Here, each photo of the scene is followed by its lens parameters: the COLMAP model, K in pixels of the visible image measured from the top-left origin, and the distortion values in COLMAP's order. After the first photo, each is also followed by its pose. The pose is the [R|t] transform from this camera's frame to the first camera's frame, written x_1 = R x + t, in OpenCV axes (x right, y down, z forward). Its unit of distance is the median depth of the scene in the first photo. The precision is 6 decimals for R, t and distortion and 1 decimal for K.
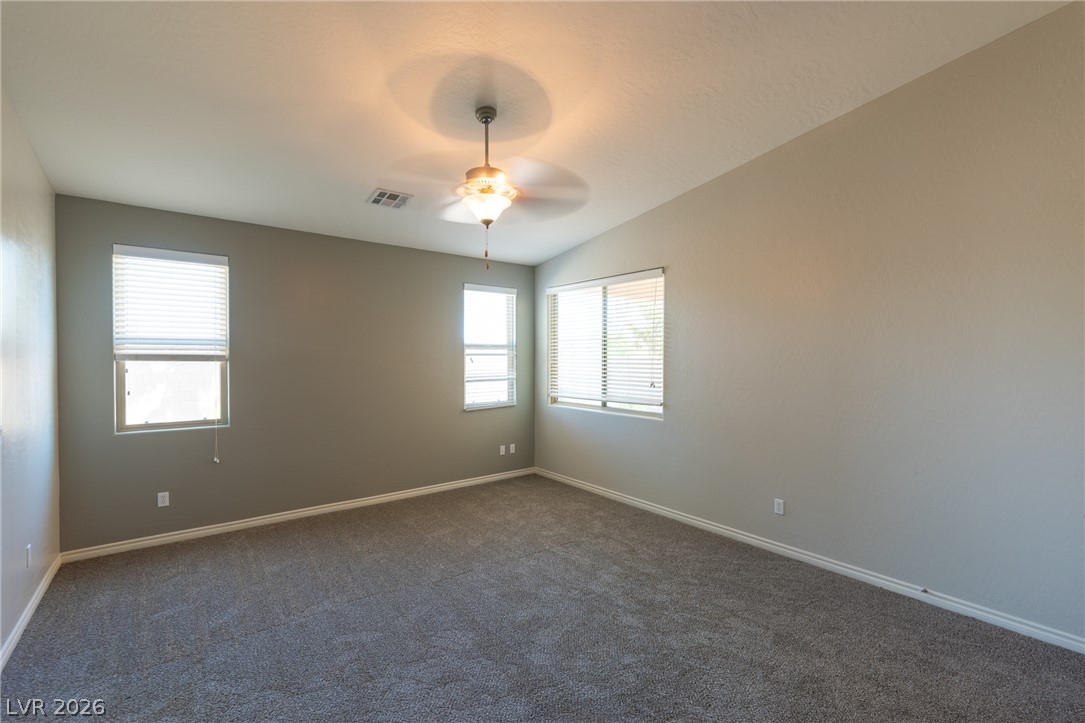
lens RADIAL K [[468.0, 0, 543.2], [0, 468.0, 356.4], [0, 0, 1]] dist [0.000959, 0.000130]
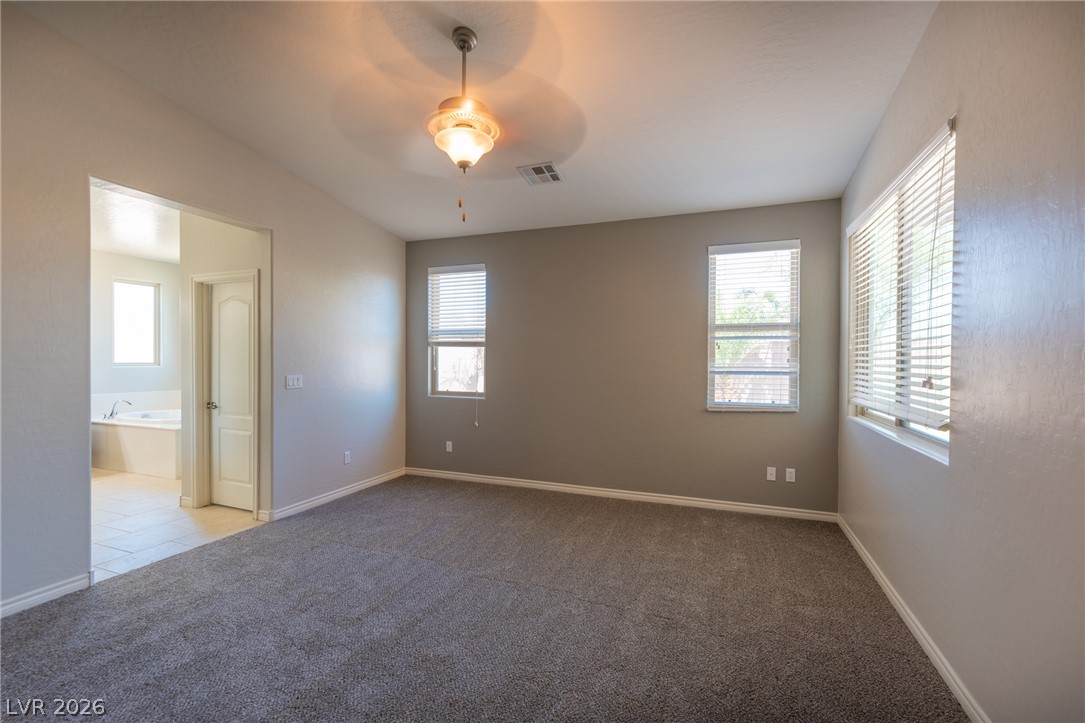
lens RADIAL K [[468.0, 0, 545.6], [0, 468.0, 357.5], [0, 0, 1]] dist [0.000959, 0.000130]
pose [[0.514404, -0.002815, -0.857543, 0.436185], [-0.005271, 0.999965, -0.006445, 0.042078], [0.857532, 0.007835, 0.514372, 0.447063]]
